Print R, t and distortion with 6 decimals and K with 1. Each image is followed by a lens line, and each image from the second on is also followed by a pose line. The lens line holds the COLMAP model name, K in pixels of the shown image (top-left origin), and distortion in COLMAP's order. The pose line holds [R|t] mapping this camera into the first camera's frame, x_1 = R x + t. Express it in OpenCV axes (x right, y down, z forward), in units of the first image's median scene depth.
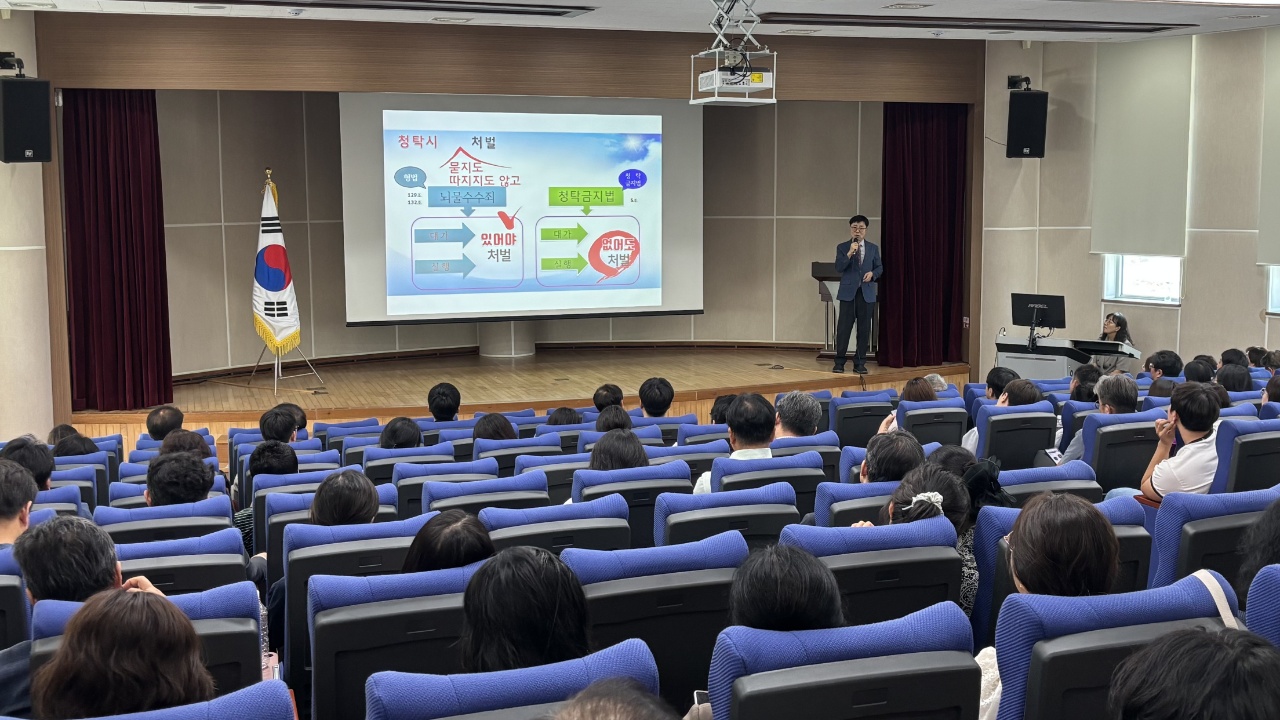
lens RADIAL K [[1406.3, 0, 643.0], [0, 1406.3, 356.7], [0, 0, 1]] dist [0.022141, 0.000000]
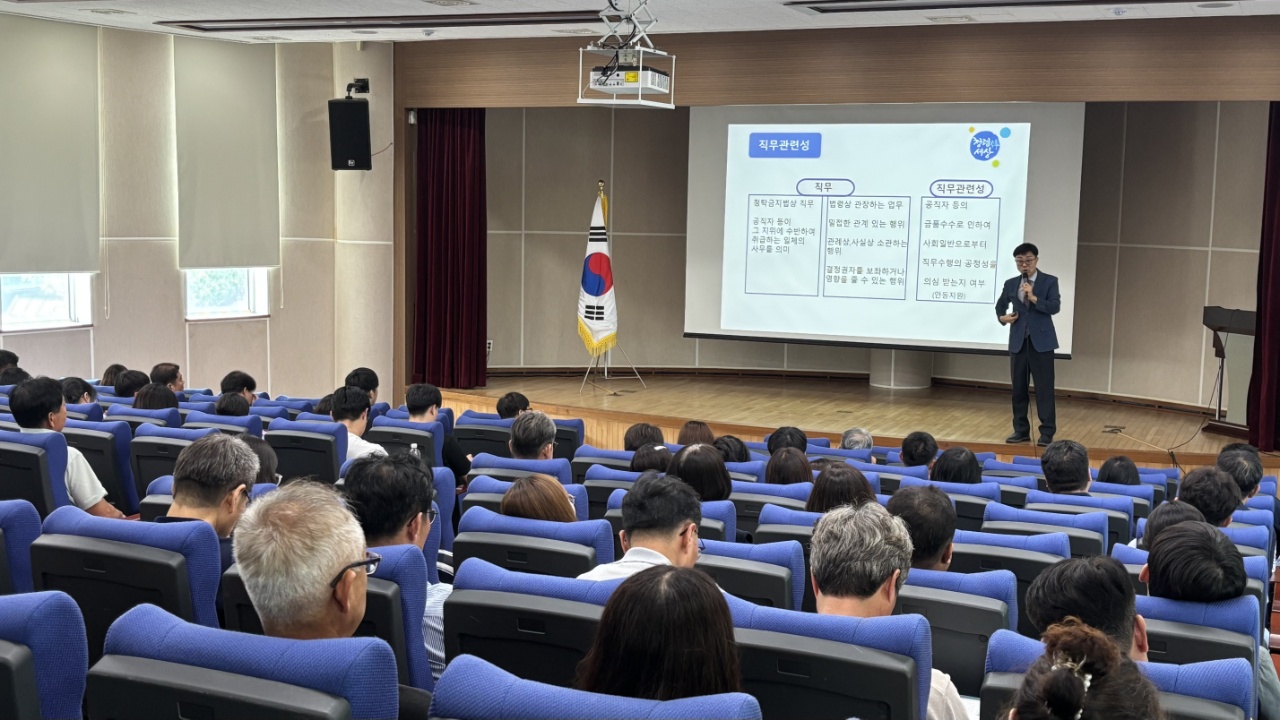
lens RADIAL K [[1406.3, 0, 636.5], [0, 1406.3, 360.2], [0, 0, 1]] dist [0.022141, 0.000000]
pose [[0.756026, 0.094440, -0.647693, 0.439456], [-0.103841, 0.994310, 0.023771, -0.026231], [0.646252, 0.049286, 0.761531, 0.213146]]
